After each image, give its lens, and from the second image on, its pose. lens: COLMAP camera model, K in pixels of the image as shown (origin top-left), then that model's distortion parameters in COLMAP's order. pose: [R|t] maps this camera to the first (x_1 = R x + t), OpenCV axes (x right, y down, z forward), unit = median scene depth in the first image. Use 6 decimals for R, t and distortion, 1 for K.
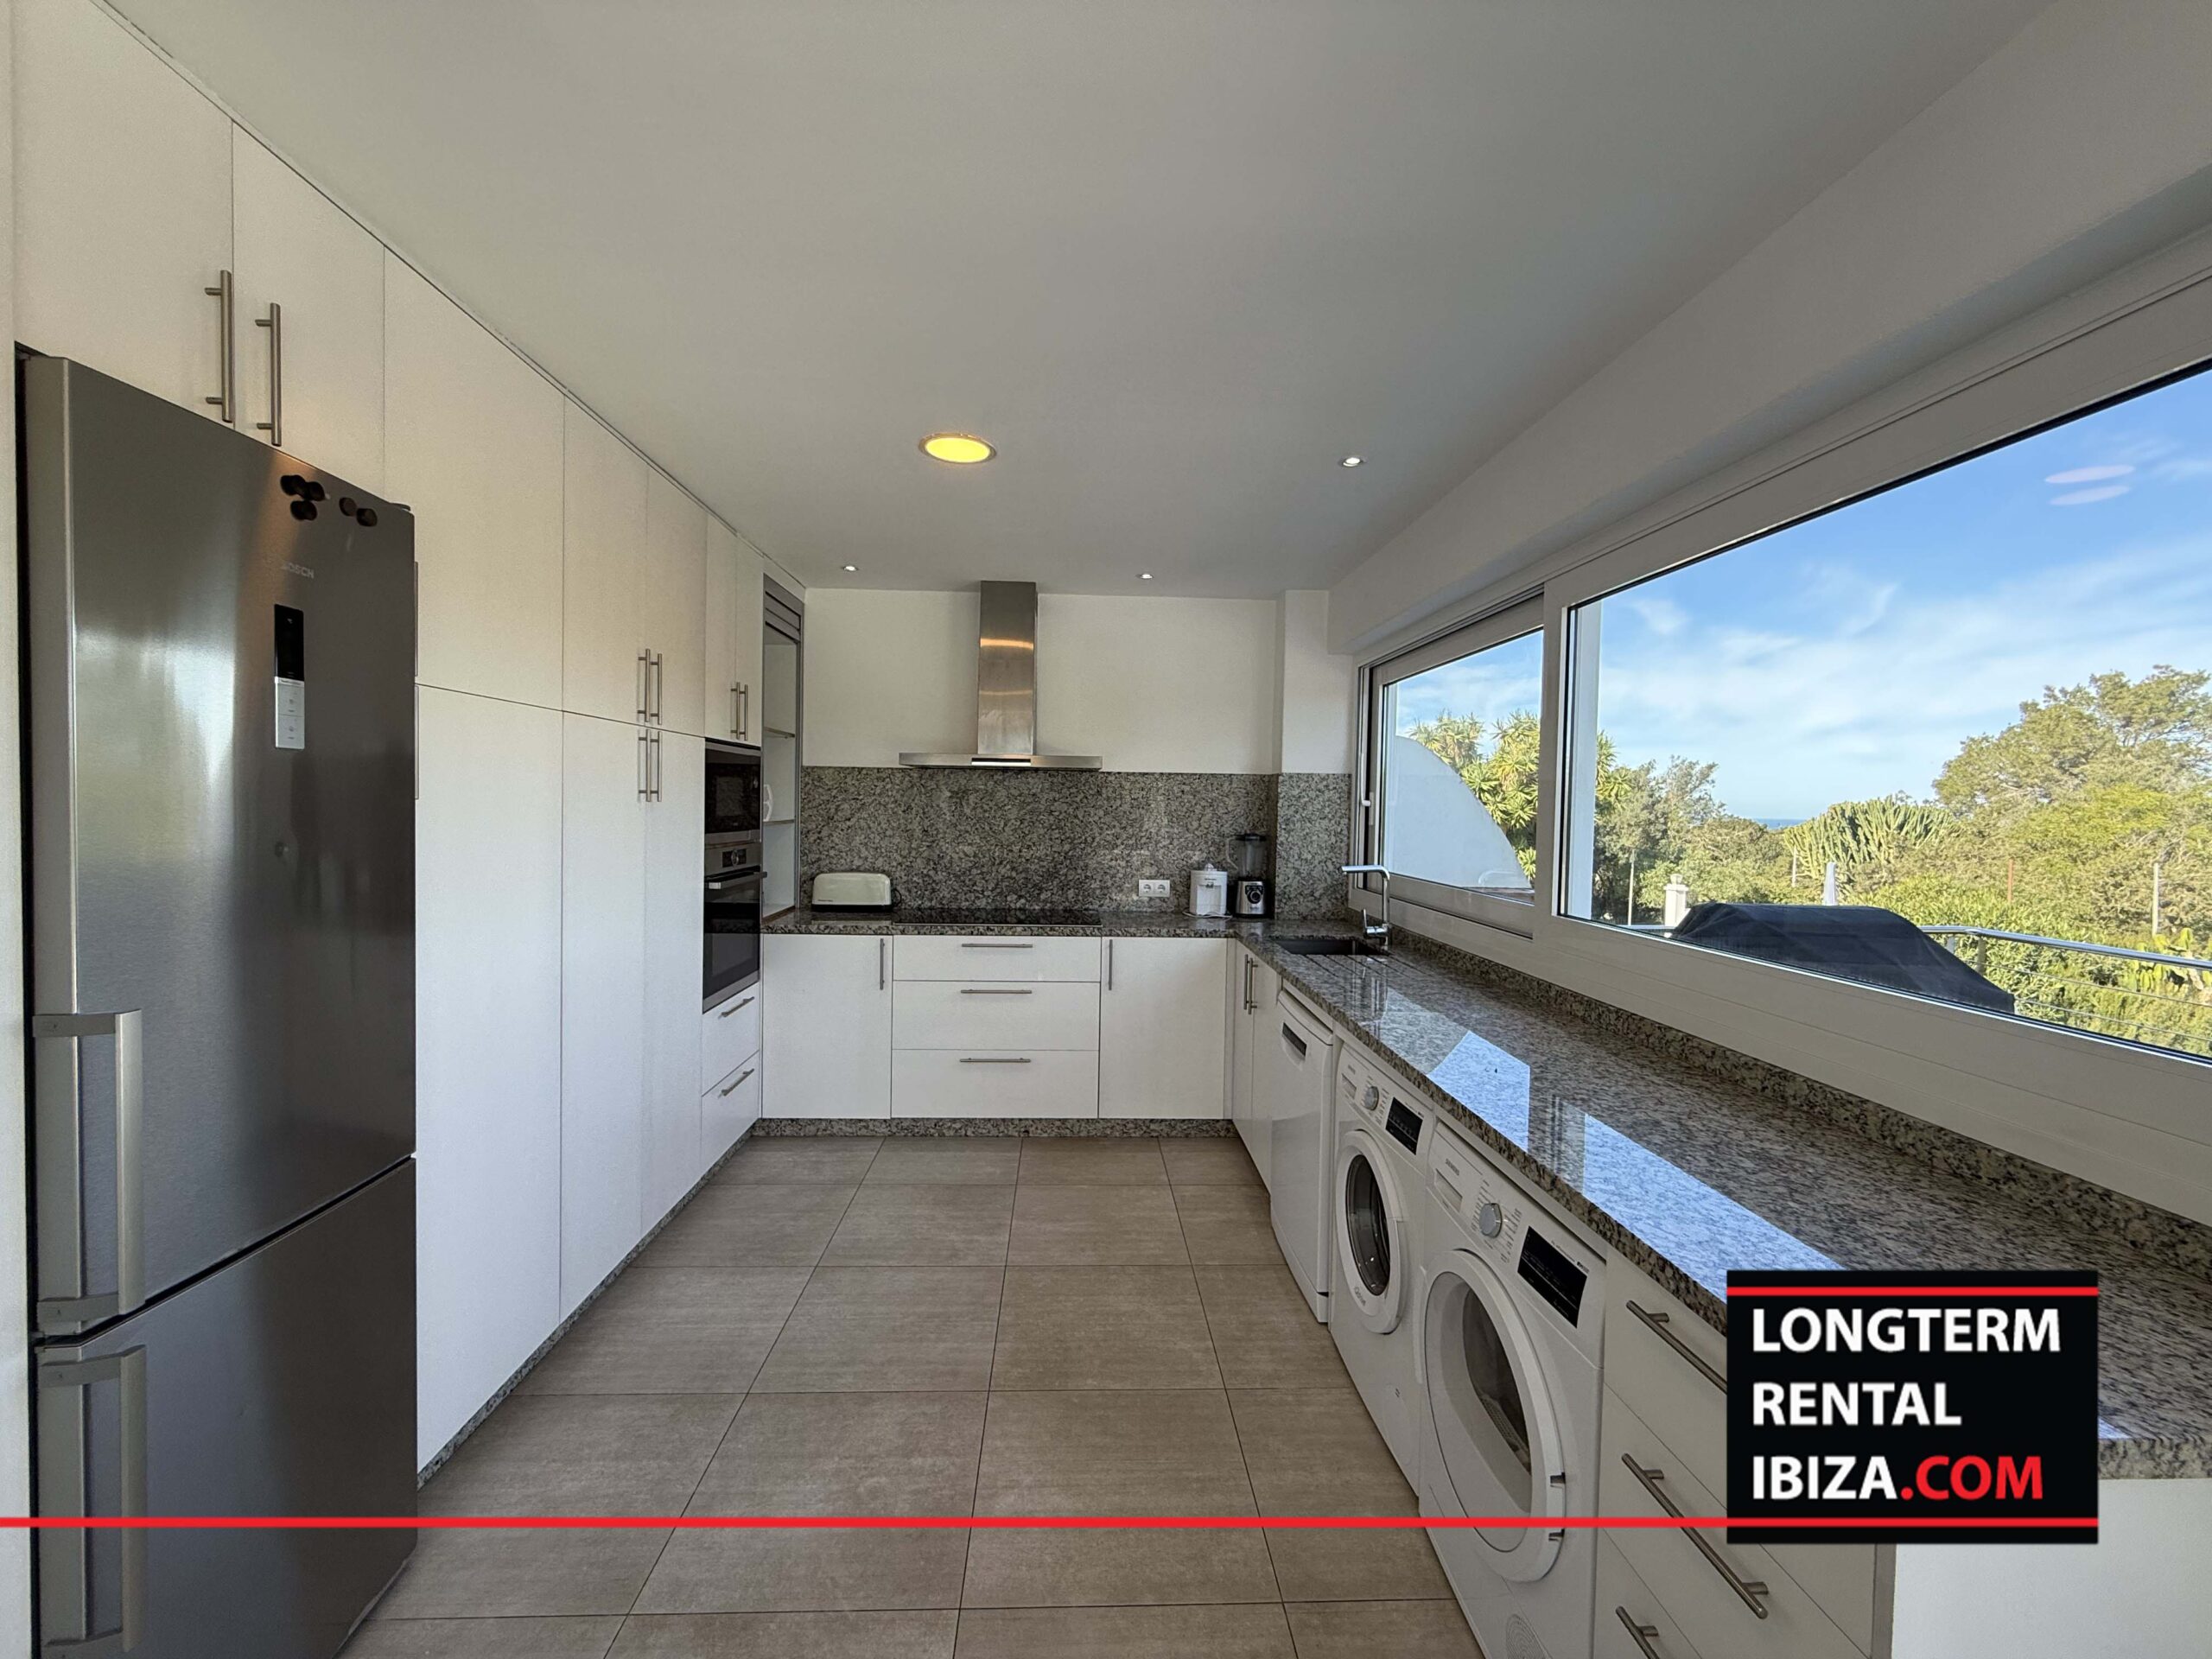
lens RADIAL K [[878.7, 0, 1109.0], [0, 878.7, 831.7], [0, 0, 1]] dist [0.001515, 0.001553]
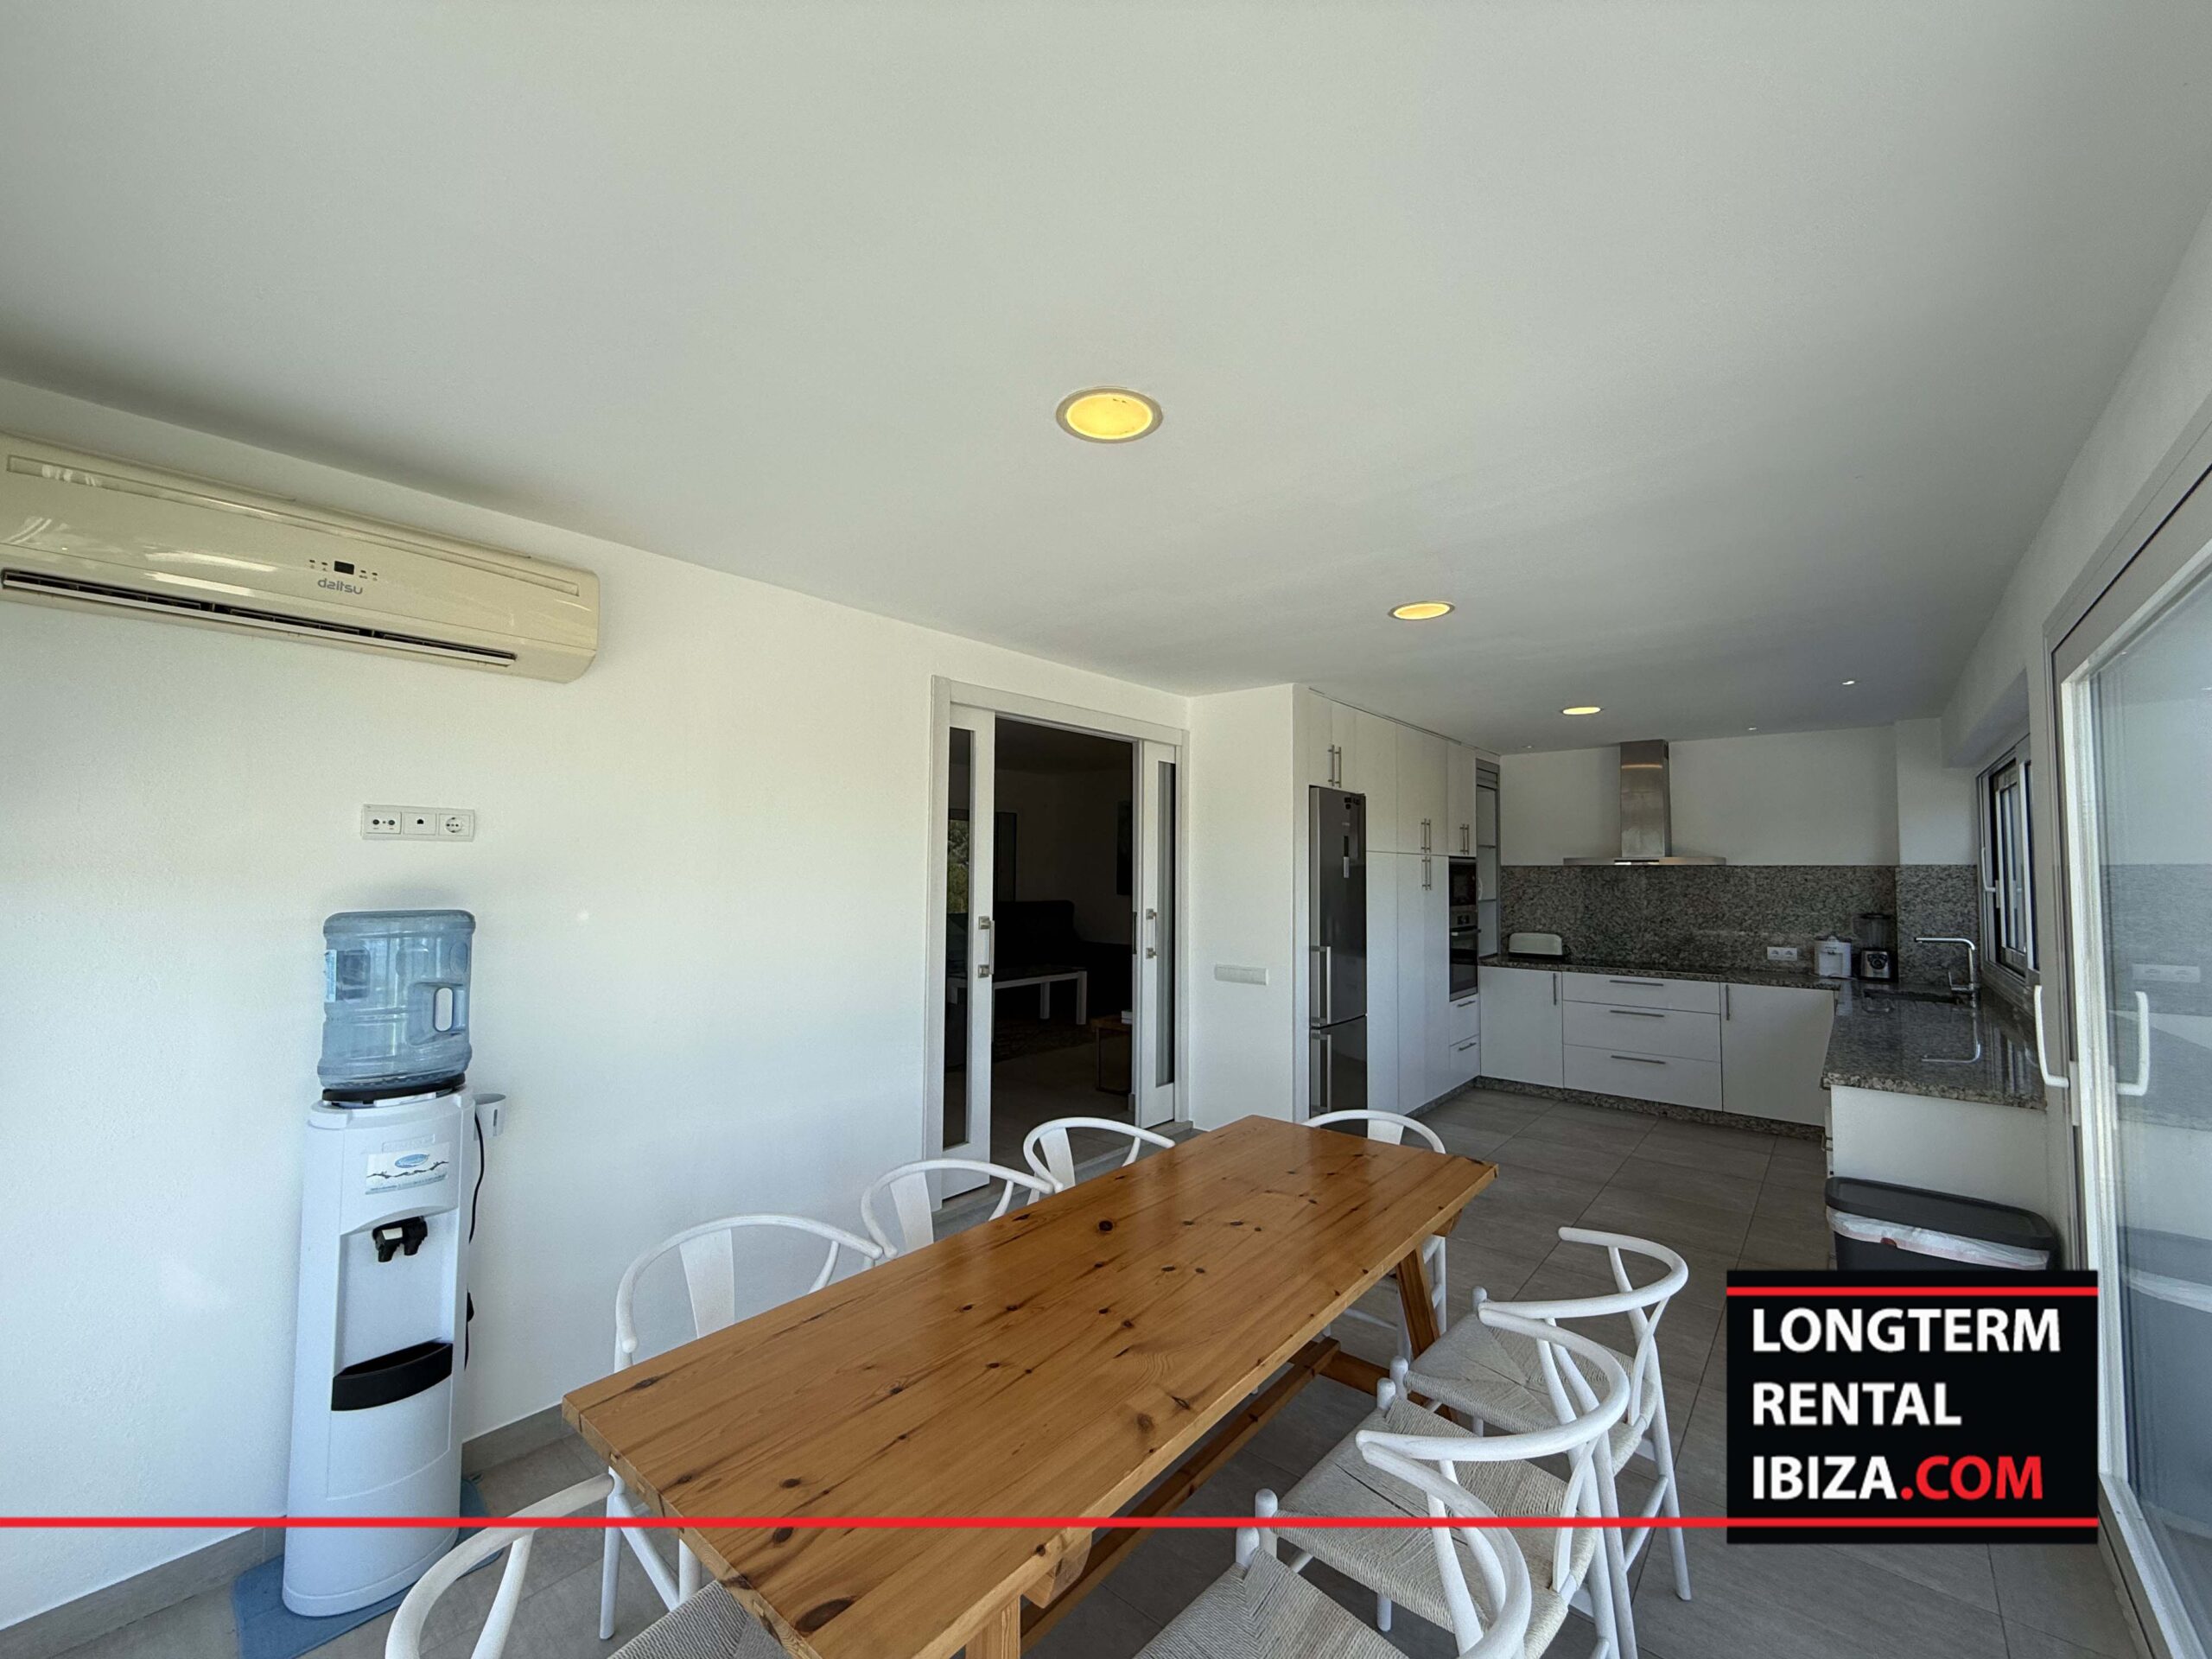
lens RADIAL K [[878.7, 0, 1106.2], [0, 878.7, 831.1], [0, 0, 1]] dist [0.001515, 0.001553]
pose [[0.729863, -0.044862, -0.682119, 0.232523], [-0.015847, 0.996466, -0.082491, 0.006702], [0.683409, 0.071017, 0.726573, -0.692347]]
